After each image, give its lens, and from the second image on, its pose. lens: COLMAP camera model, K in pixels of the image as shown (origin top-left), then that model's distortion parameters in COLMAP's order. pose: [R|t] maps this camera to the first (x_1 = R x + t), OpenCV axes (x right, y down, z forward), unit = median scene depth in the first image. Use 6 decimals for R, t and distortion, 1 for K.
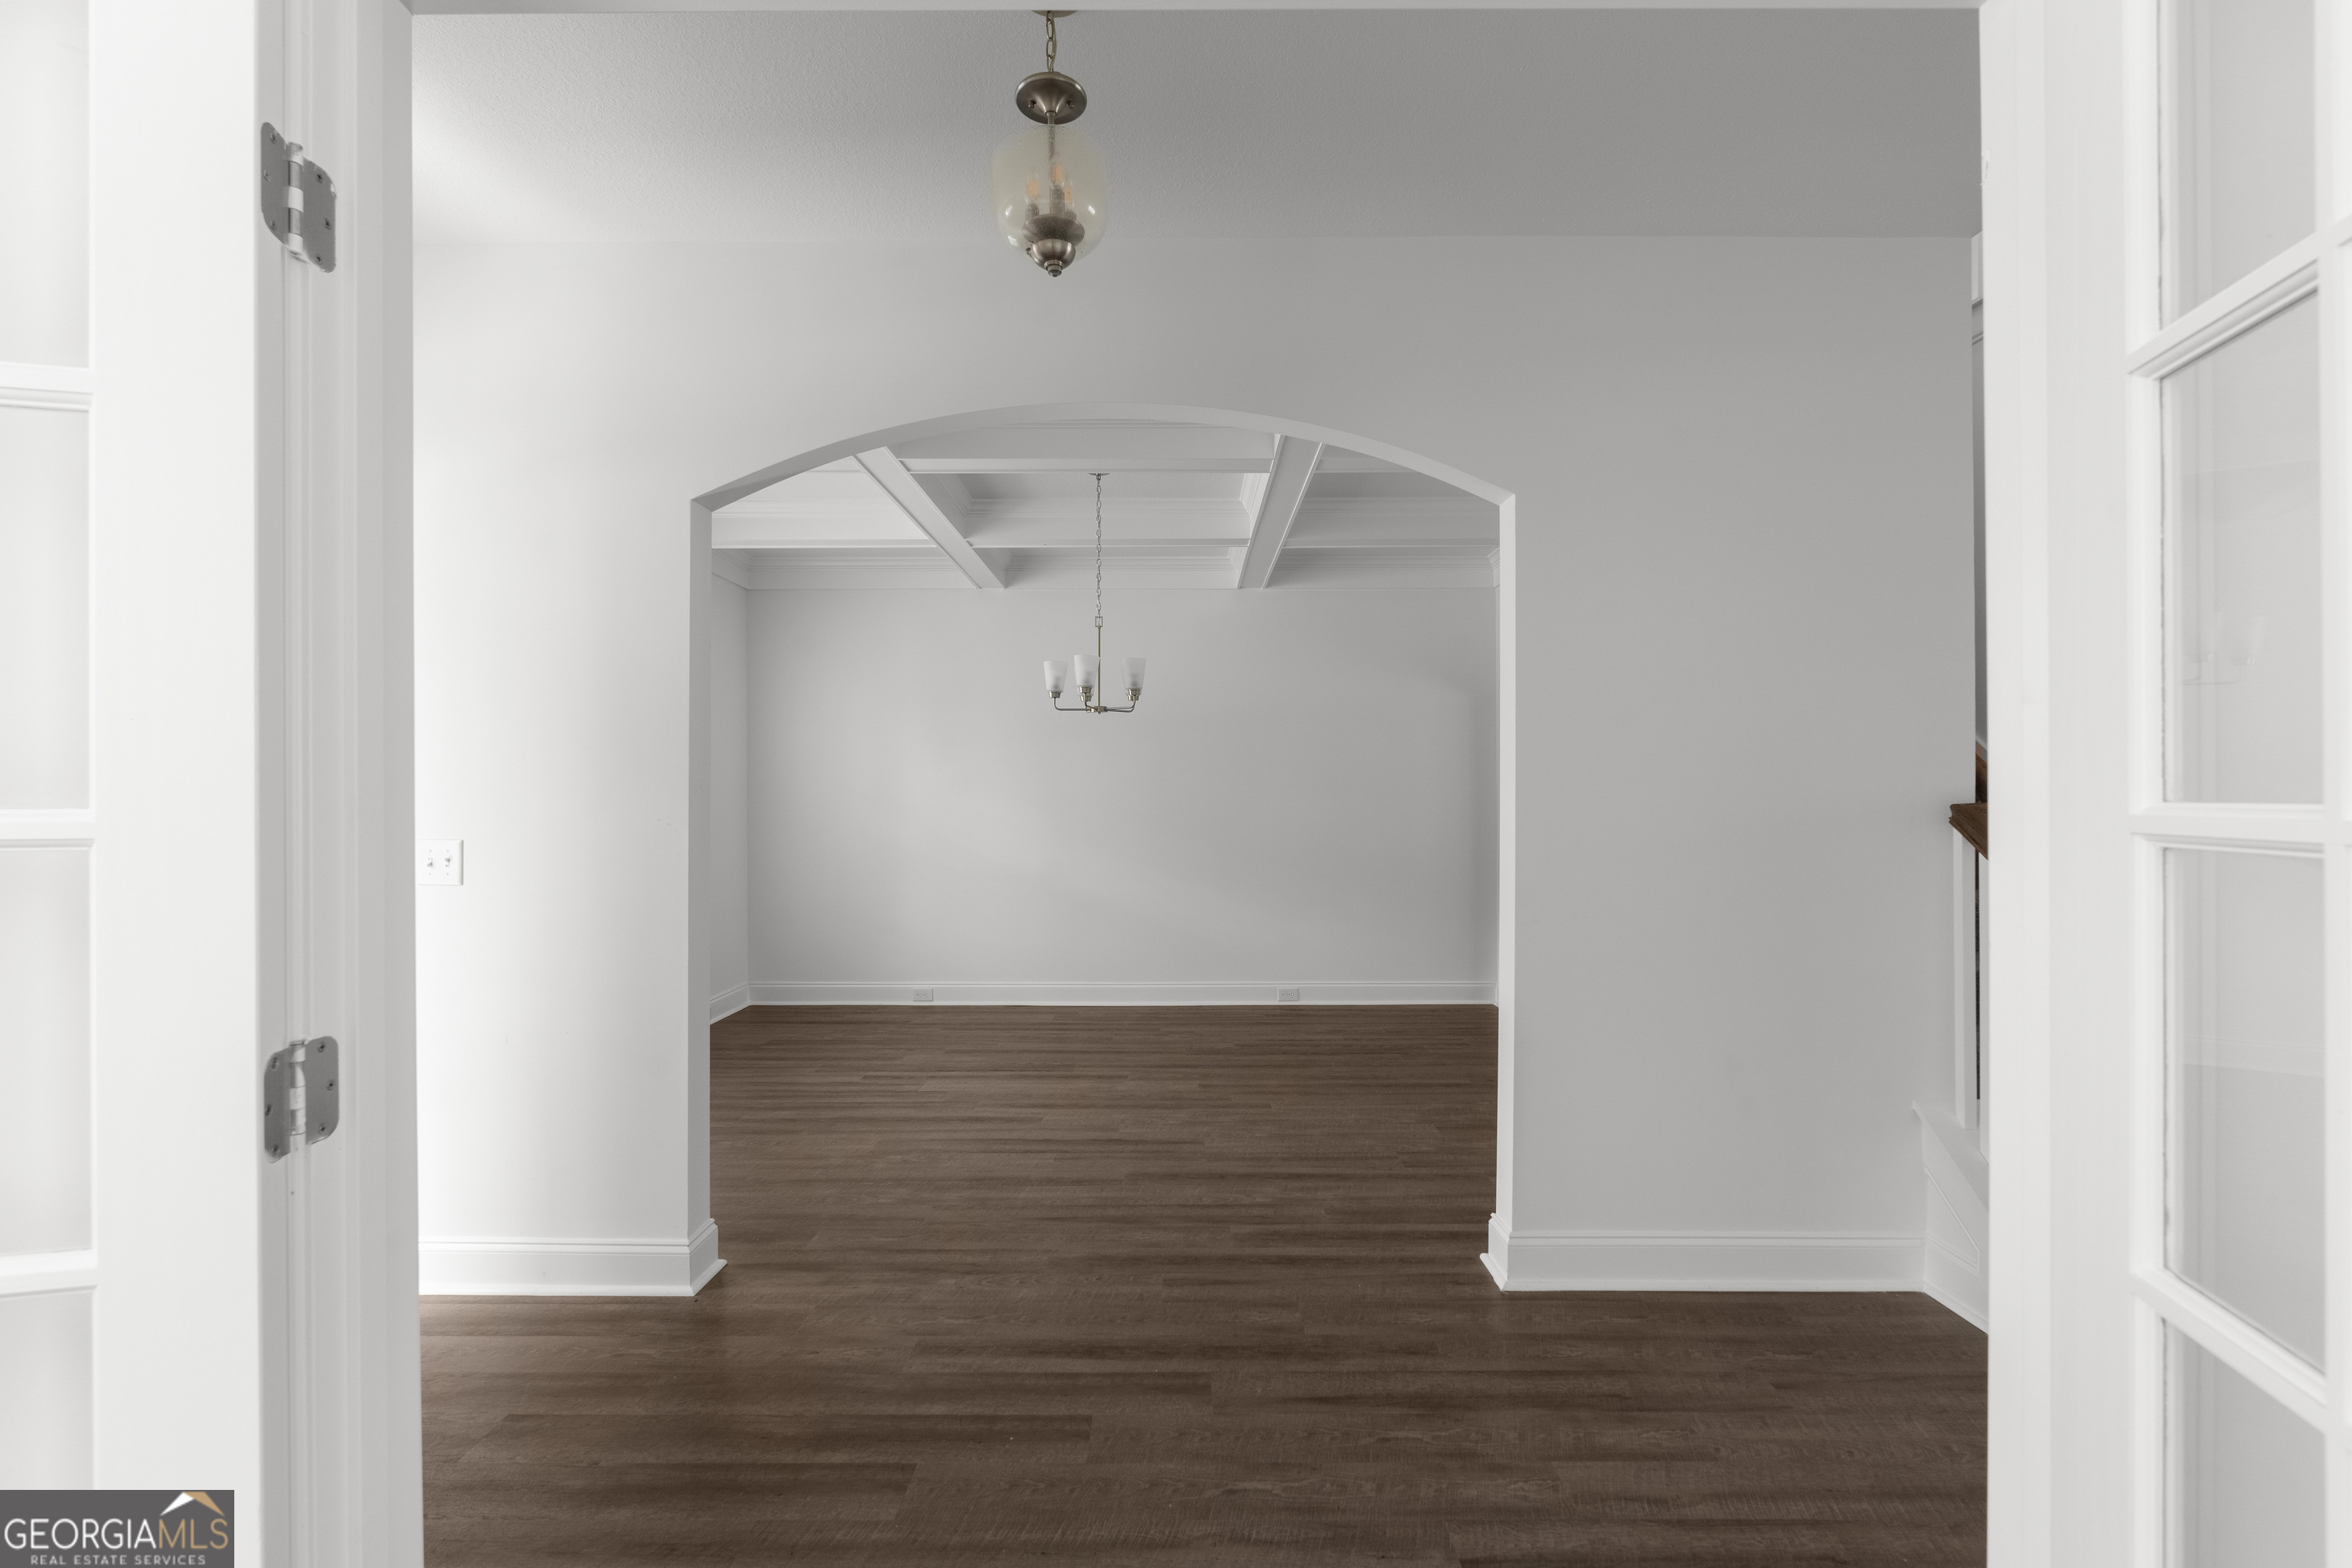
lens RADIAL K [[1039.1, 0, 1176.0], [0, 1039.1, 784.0], [0, 0, 1]] dist [-0.001781, 0.000014]
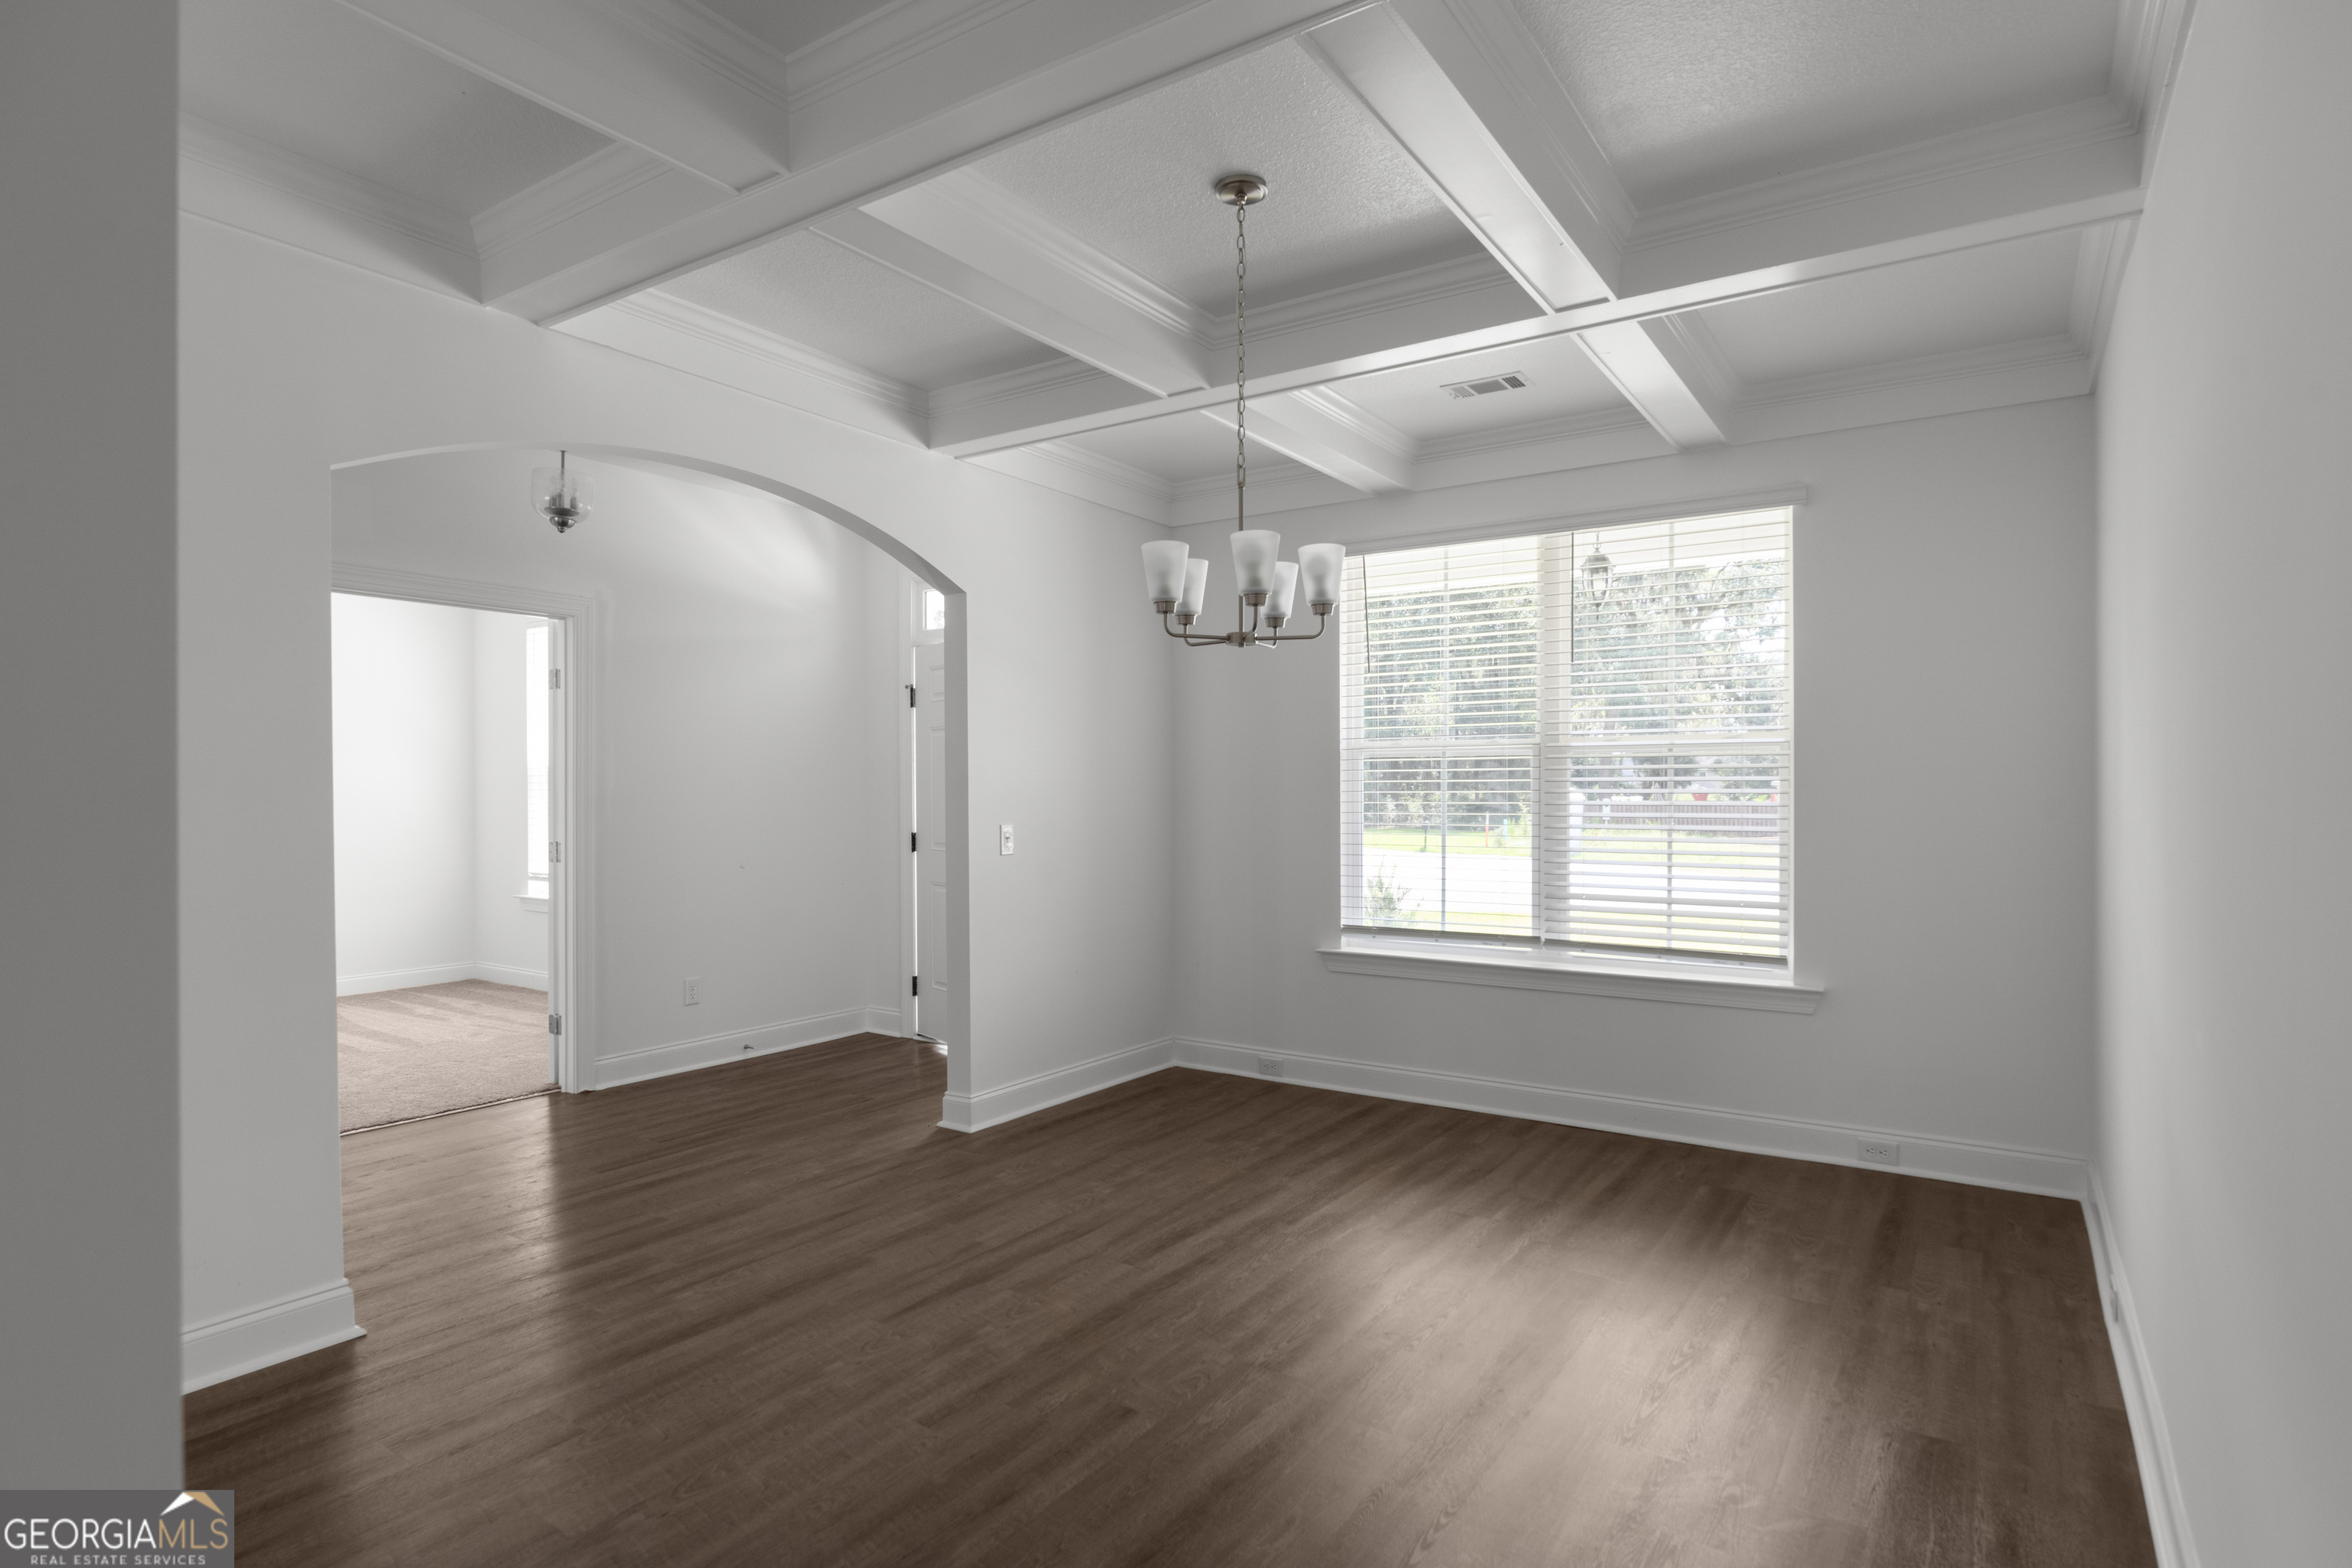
lens RADIAL K [[1233.3, 0, 1176.0], [0, 1233.3, 784.0], [0, 0, 1]] dist [-0.000935, -0.000004]
pose [[-0.562670, 0.002260, -0.826679, 0.724842], [0.011667, 0.999918, -0.005207, 0.009536], [0.826599, -0.012574, -0.562650, 2.035625]]
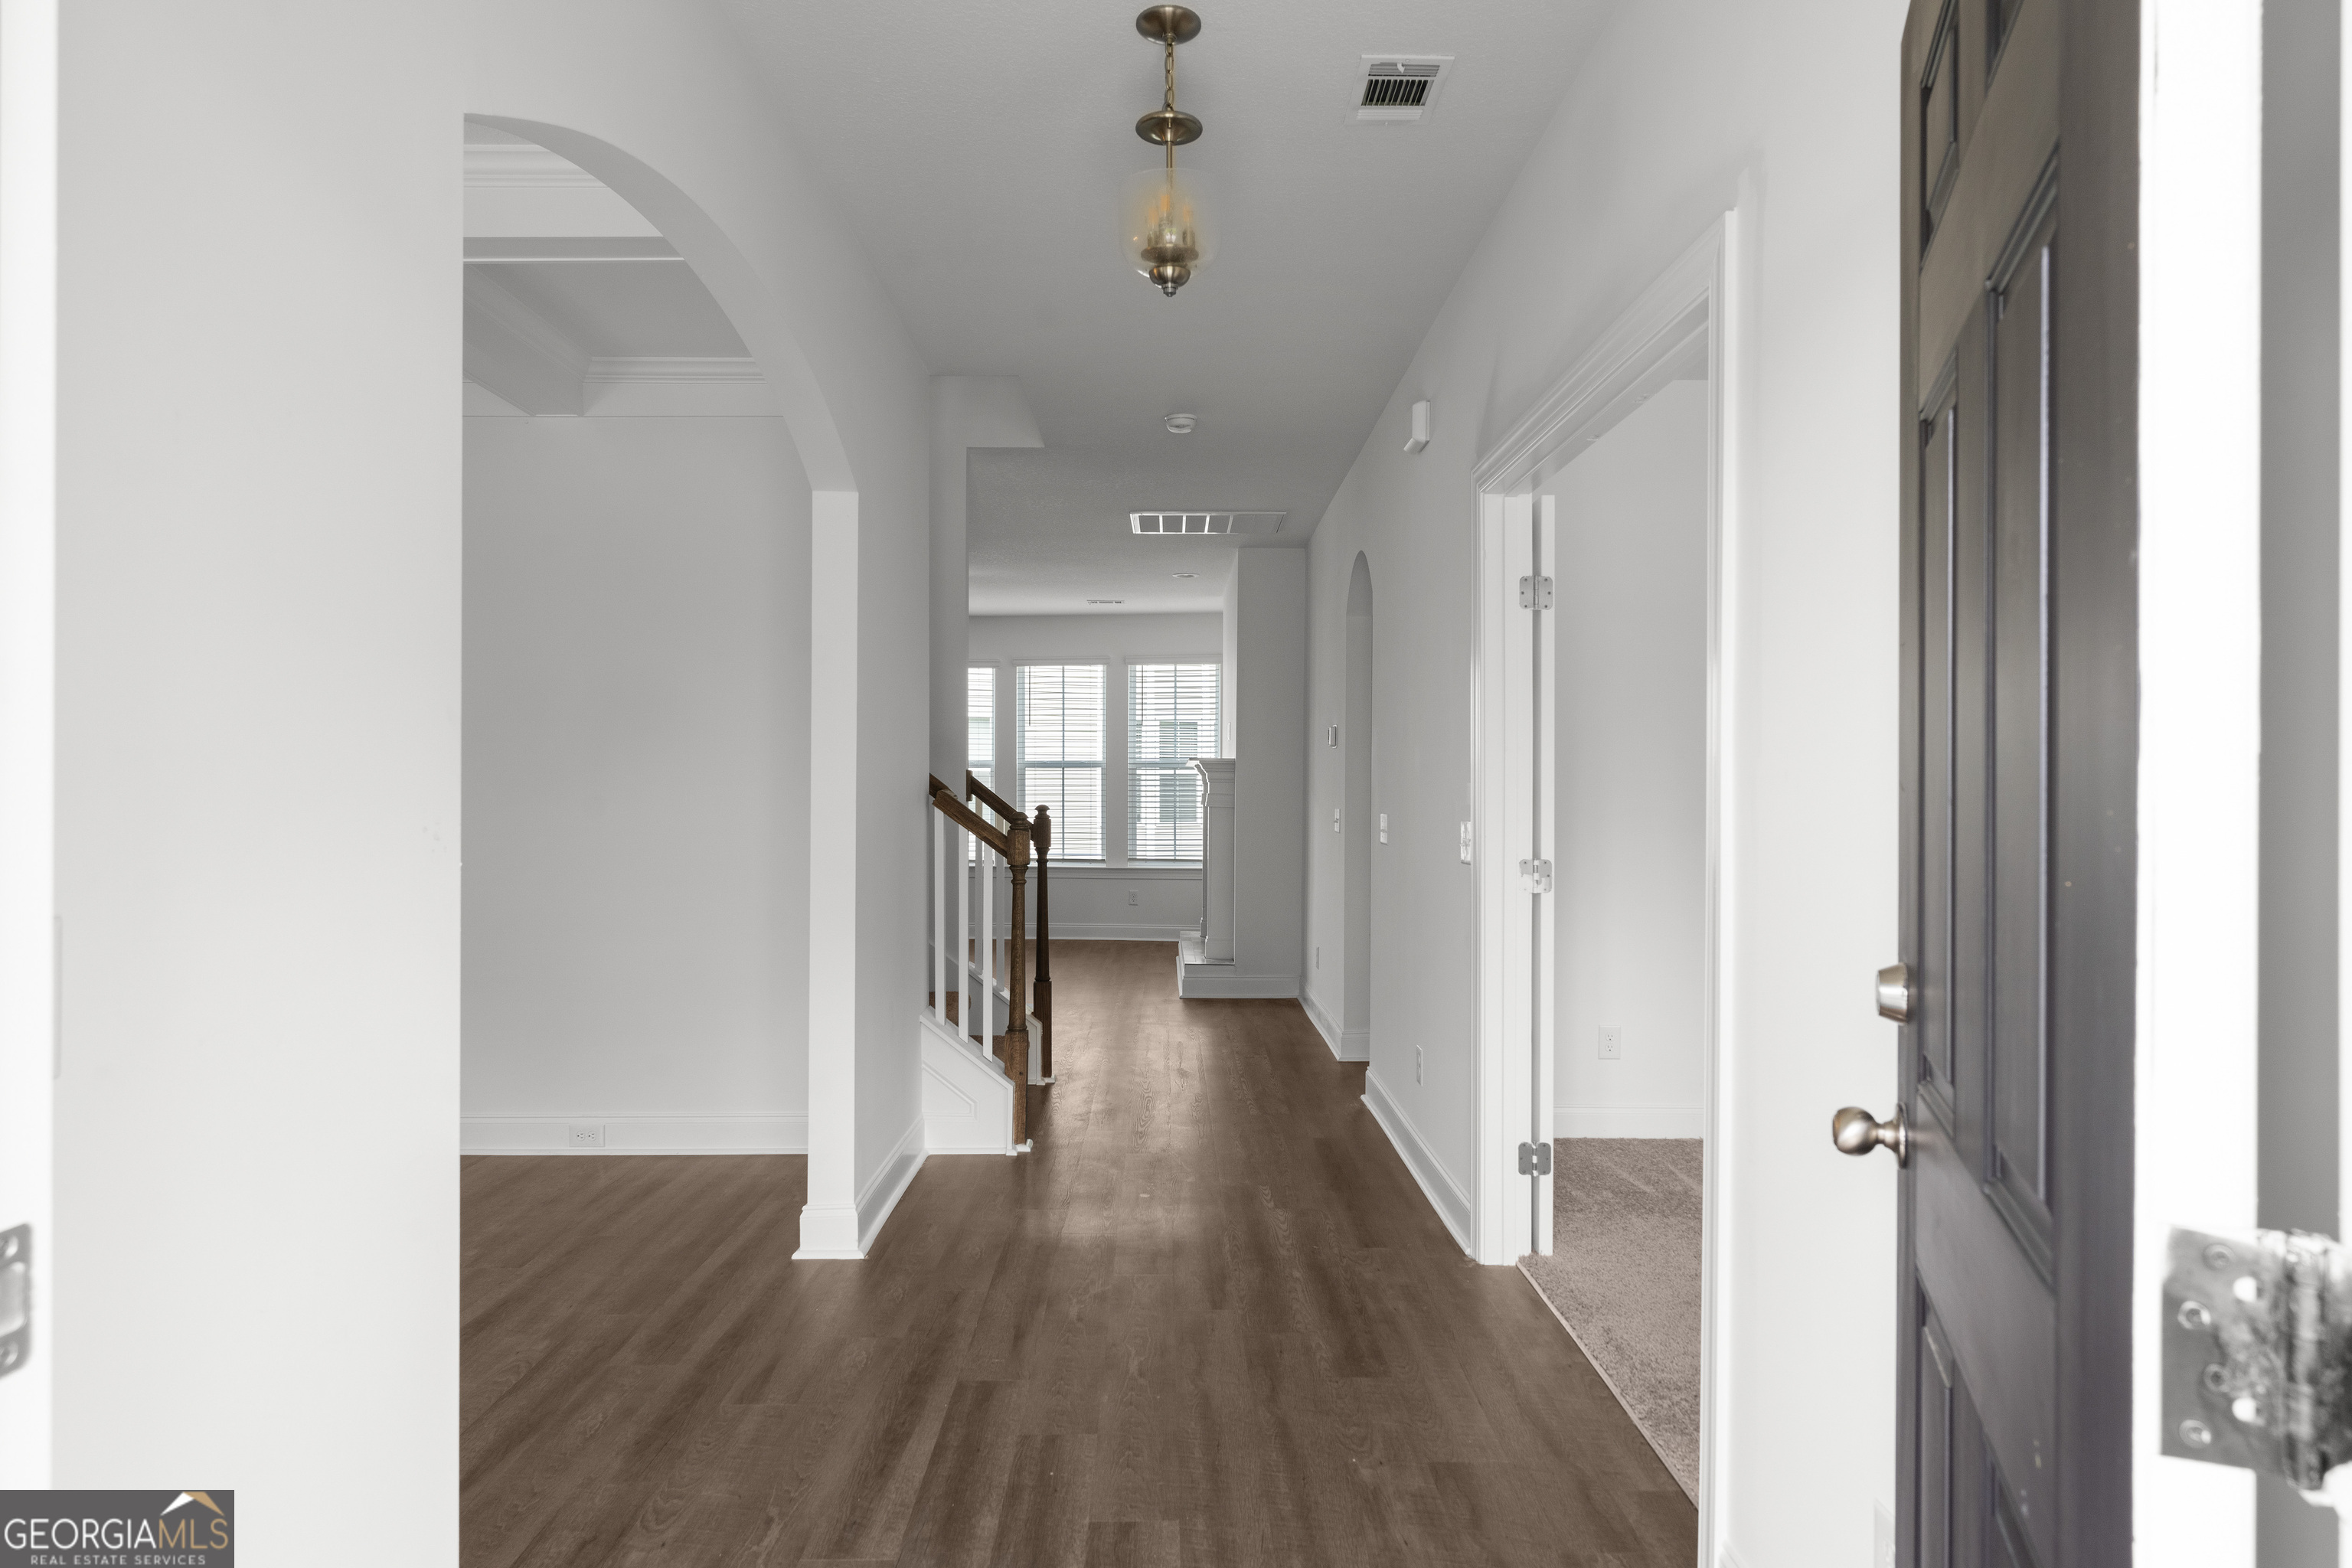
lens RADIAL K [[1397.2, 0, 1176.0], [0, 1397.2, 784.0], [0, 0, 1]] dist [-0.001376, -0.000059]
pose [[-0.008542, 0.001126, 0.999963, -0.968766], [-0.007563, 0.999971, -0.001190, 0.009746], [-0.999935, -0.007573, -0.008533, 0.622311]]
